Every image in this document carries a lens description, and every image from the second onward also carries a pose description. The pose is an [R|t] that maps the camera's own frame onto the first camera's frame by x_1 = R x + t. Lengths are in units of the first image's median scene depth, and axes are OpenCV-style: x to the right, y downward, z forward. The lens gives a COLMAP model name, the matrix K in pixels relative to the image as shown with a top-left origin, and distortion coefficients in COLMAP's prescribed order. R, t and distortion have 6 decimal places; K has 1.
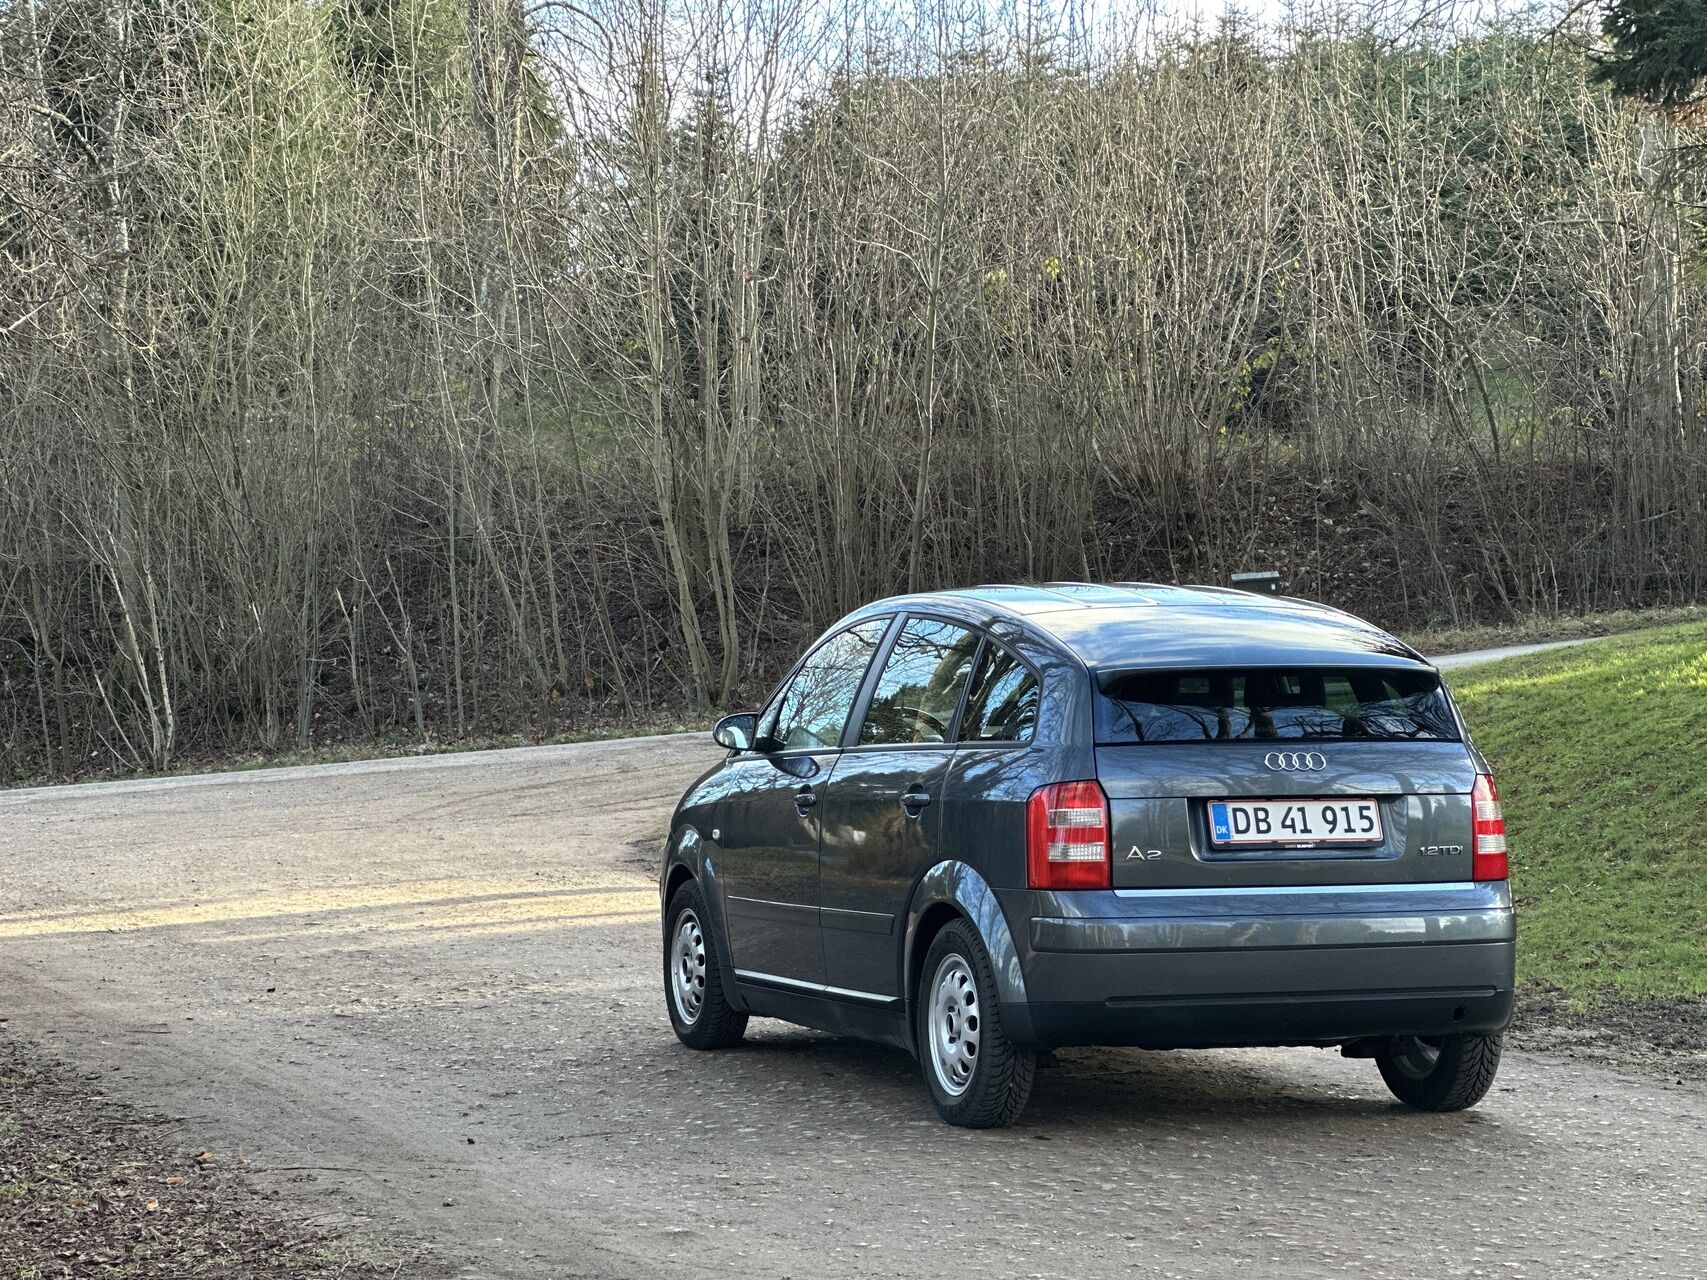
lens RADIAL K [[3834.3, 0, 853.4], [0, 3834.3, 640.1], [0, 0, 1]] dist [-0.028761, 0.000000]
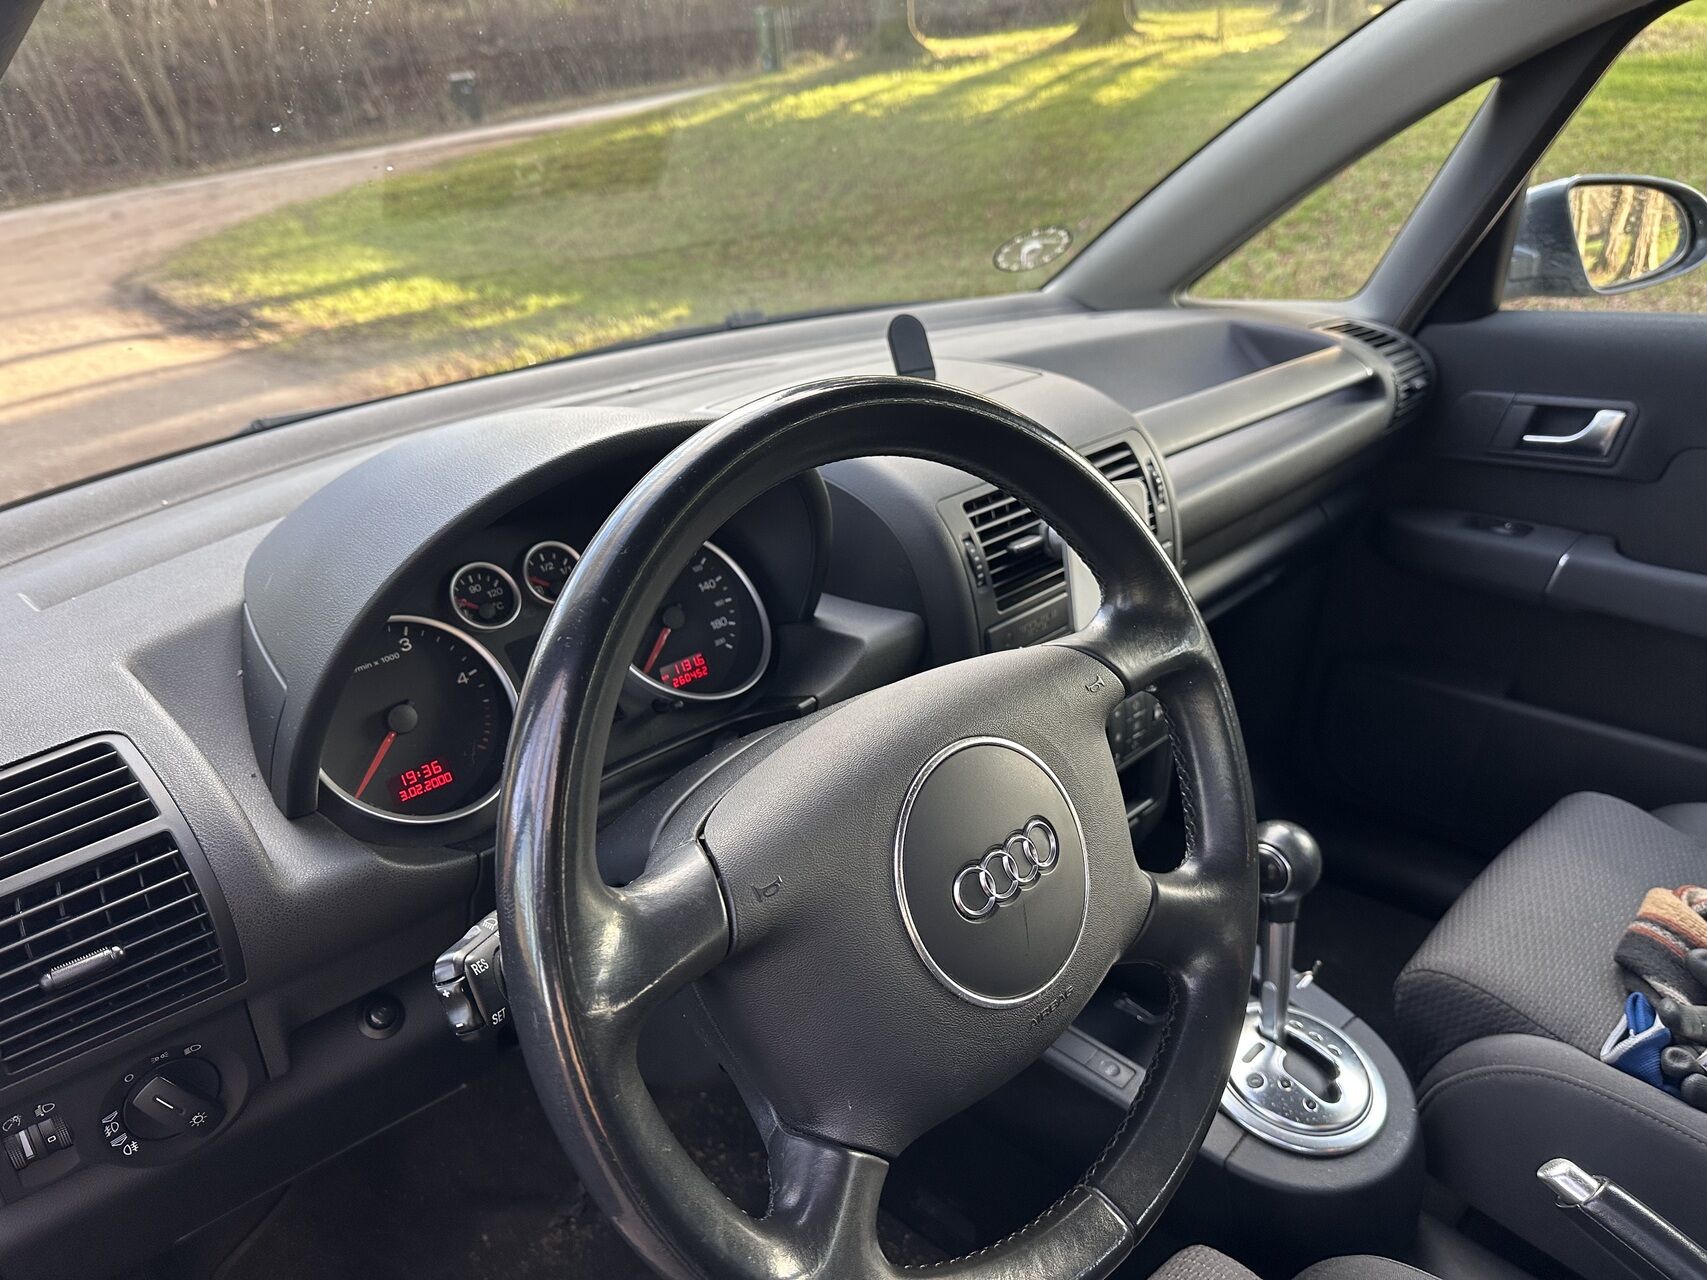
lens RADIAL K [[1194.2, 0, 850.6], [0, 1194.2, 631.3], [0, 0, 1]] dist [0.024545, -0.007955]
pose [[0.905936, -0.221688, 0.360740, -0.002055], [0.060936, 0.911374, 0.407042, 0.003859], [-0.419006, -0.346773, 0.839156, 0.268389]]
